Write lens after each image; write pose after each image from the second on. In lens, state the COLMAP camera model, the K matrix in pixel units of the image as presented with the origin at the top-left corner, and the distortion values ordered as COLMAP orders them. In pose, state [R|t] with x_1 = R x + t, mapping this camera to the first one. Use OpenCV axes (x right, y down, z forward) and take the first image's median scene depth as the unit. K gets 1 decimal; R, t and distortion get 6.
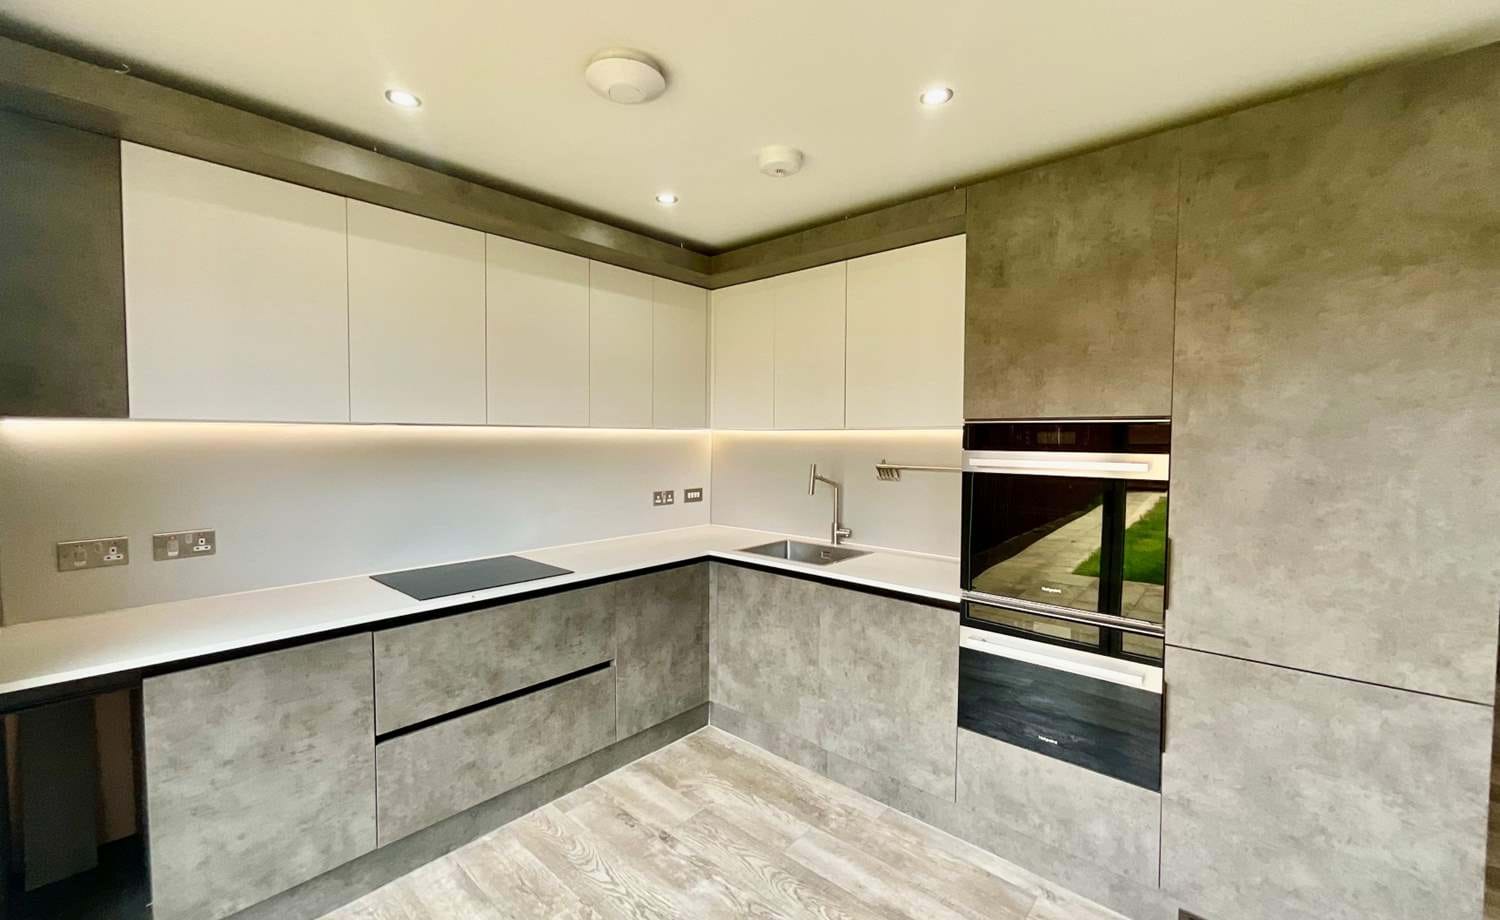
lens RADIAL K [[613.6, 0, 751.7], [0, 613.6, 463.6], [0, 0, 1]] dist [0.000099, 0.000750]
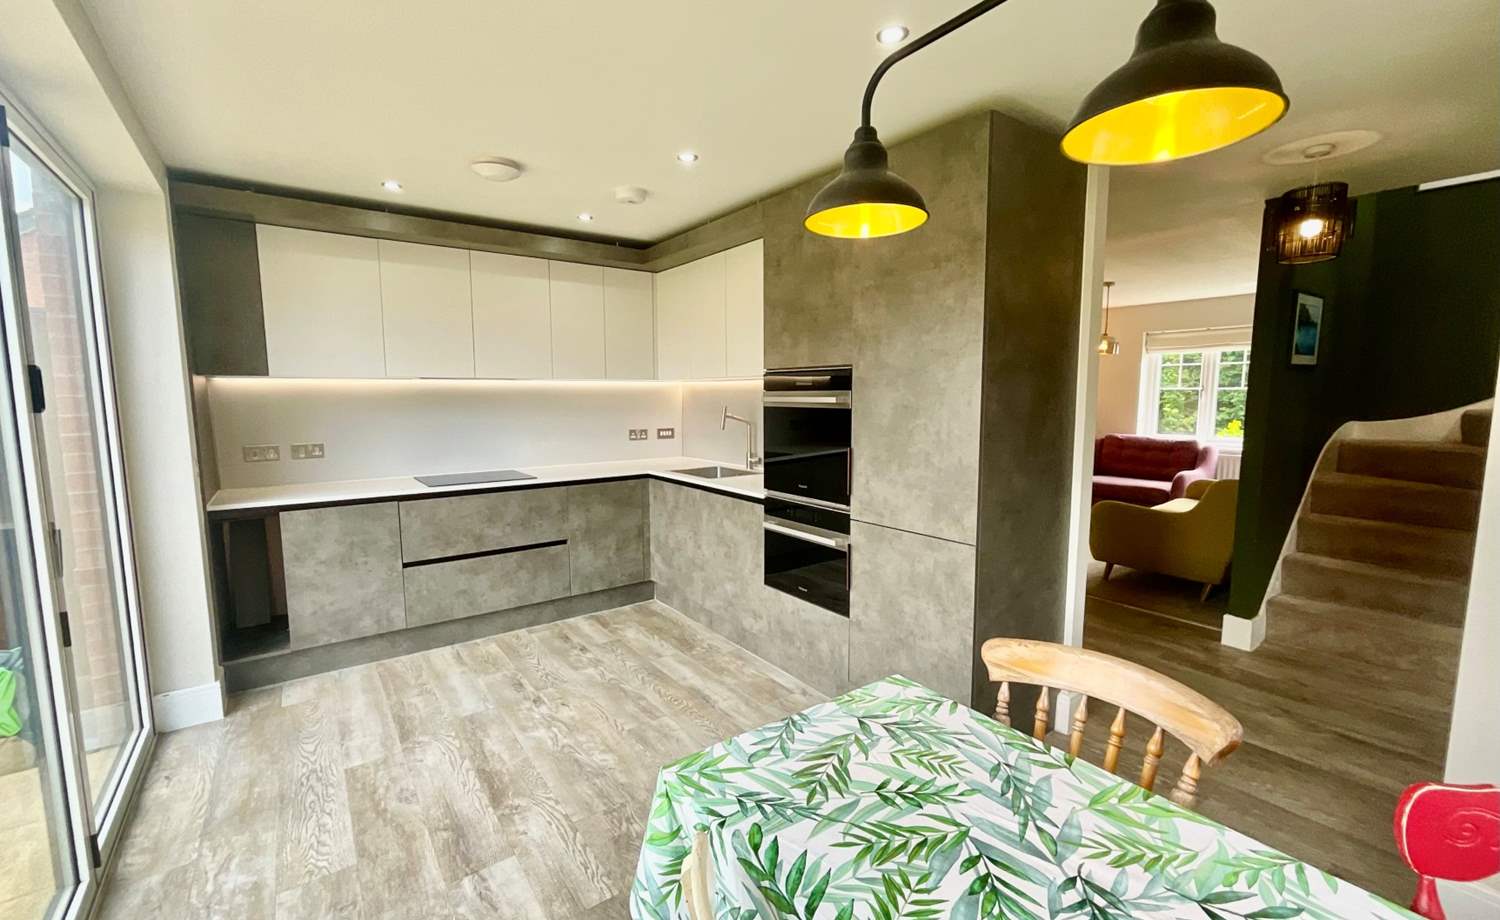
lens RADIAL K [[629.3, 0, 745.7], [0, 629.3, 460.8], [0, 0, 1]] dist [-0.003851, -0.000364]
pose [[0.977842, 0.012841, -0.208948, 0.617775], [0.000316, 0.998025, 0.062811, 0.047824], [0.209342, -0.061485, 0.975908, -0.442351]]
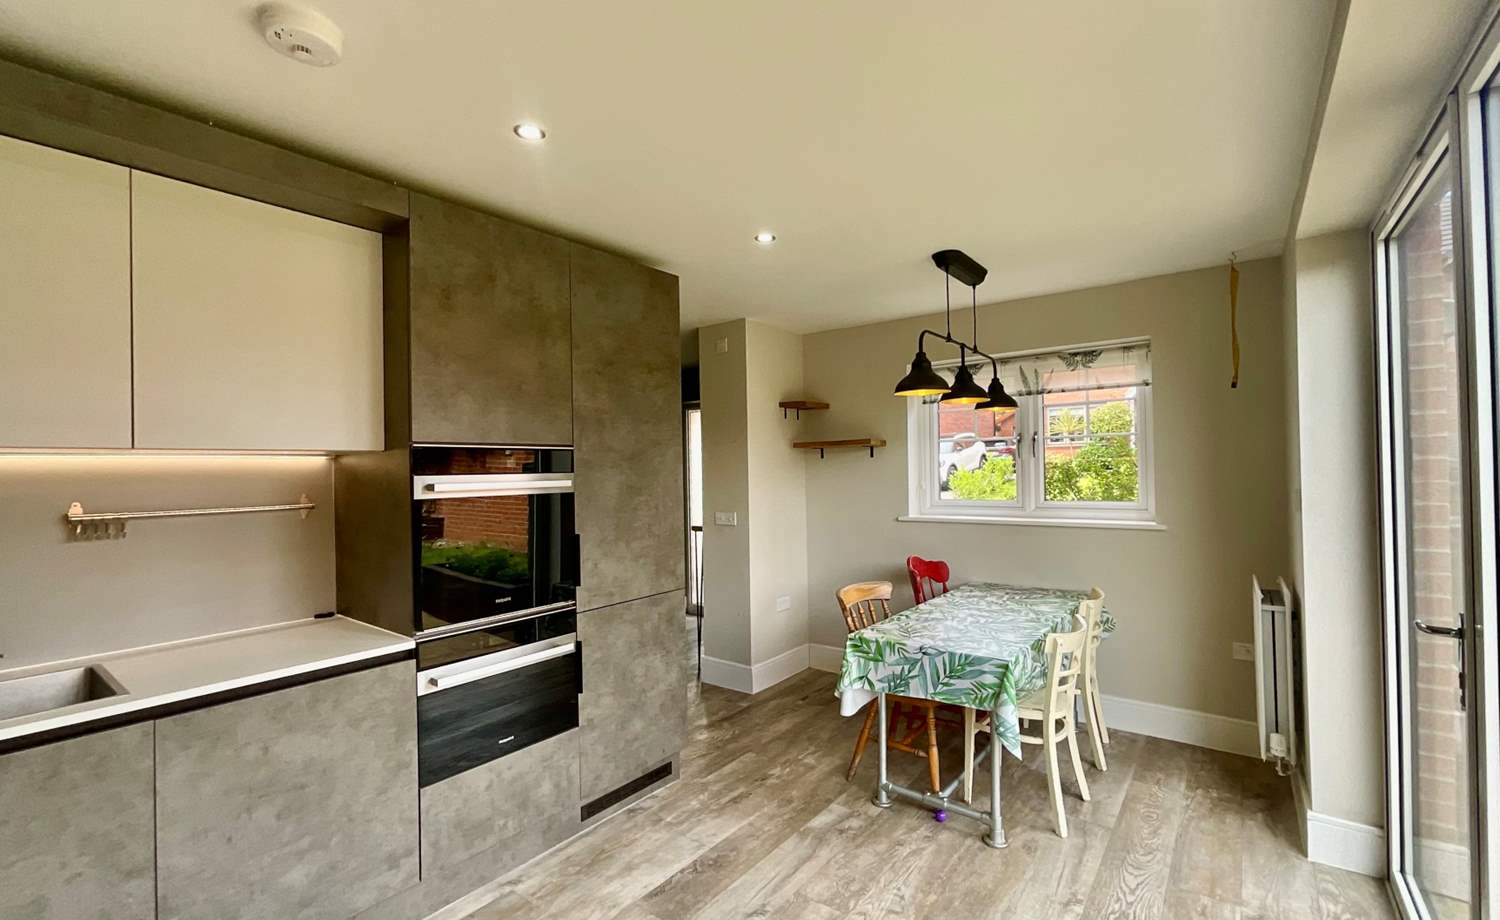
lens RADIAL K [[652.8, 0, 750.0], [0, 652.8, 460.0], [0, 0, 1]] dist [-0.000243, 0.000501]
pose [[-0.078586, 0.008549, 0.996871, -0.662993], [0.061423, 0.998105, -0.003717, -0.012200], [-0.995013, 0.060938, -0.078963, 0.591866]]
